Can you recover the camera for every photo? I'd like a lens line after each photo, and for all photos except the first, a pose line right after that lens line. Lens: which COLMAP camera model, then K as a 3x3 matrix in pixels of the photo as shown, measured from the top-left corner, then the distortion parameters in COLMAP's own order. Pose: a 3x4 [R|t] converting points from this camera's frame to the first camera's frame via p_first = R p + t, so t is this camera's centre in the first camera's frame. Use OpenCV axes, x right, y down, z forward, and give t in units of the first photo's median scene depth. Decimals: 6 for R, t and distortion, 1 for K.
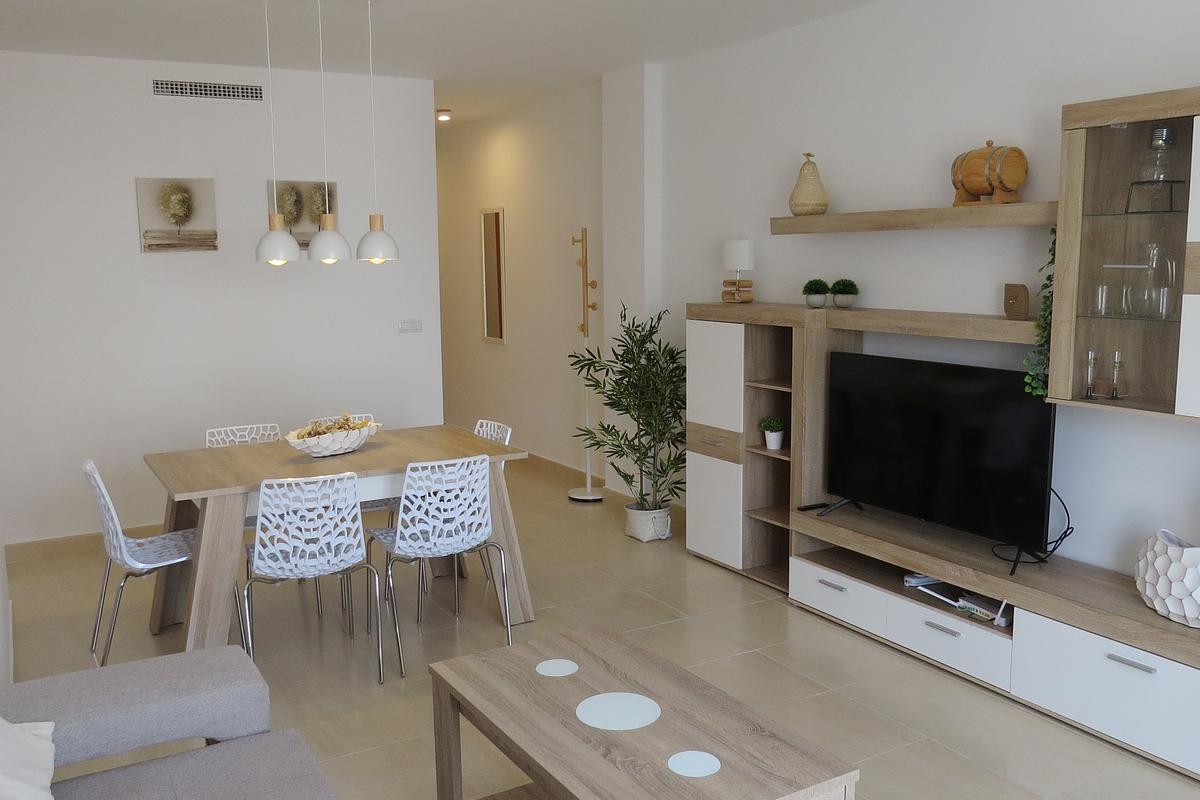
lens RADIAL K [[1035.9, 0, 600.0], [0, 1035.9, 400.0], [0, 0, 1]] dist [-0.004621, -0.002304]
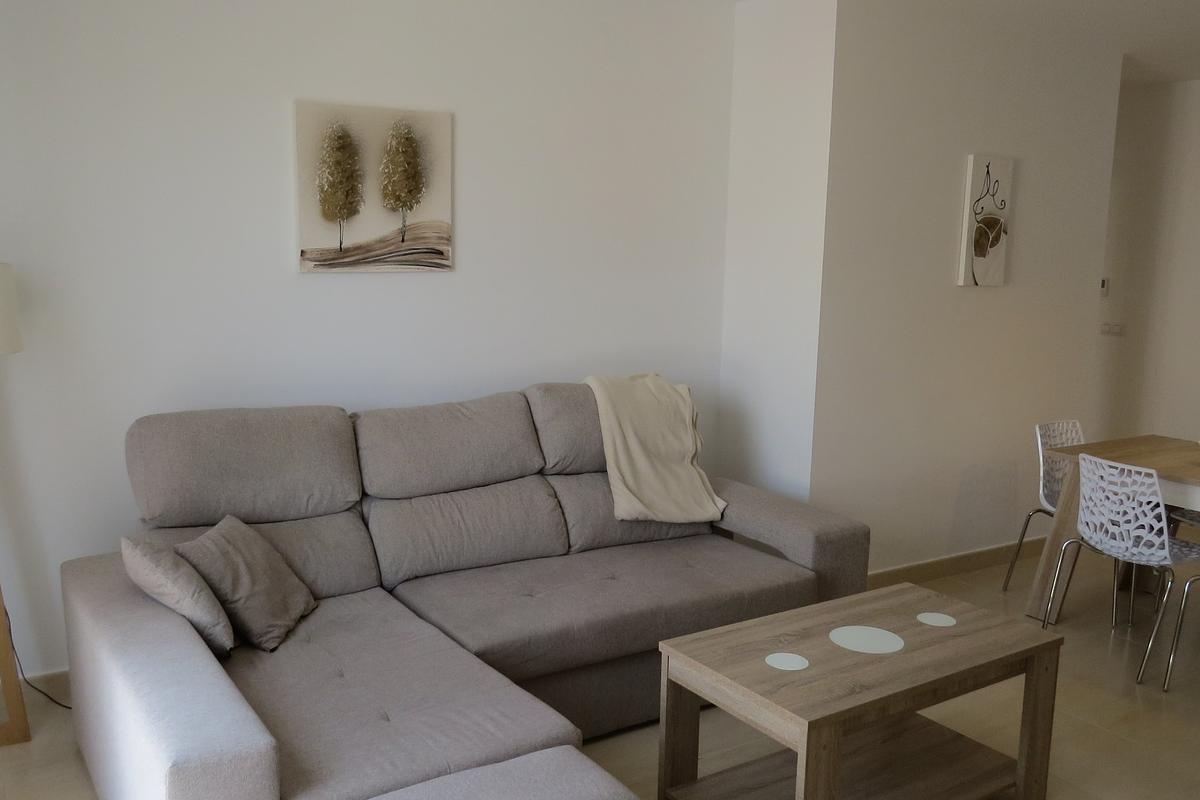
lens RADIAL K [[1035.9, 0, 600.0], [0, 1035.9, 400.0], [0, 0, 1]] dist [-0.004621, -0.002304]
pose [[0.065059, 0.169137, -0.983443, 0.734375], [-0.174522, 0.972270, 0.155670, -0.062832], [0.982502, 0.161505, 0.092773, 0.363345]]
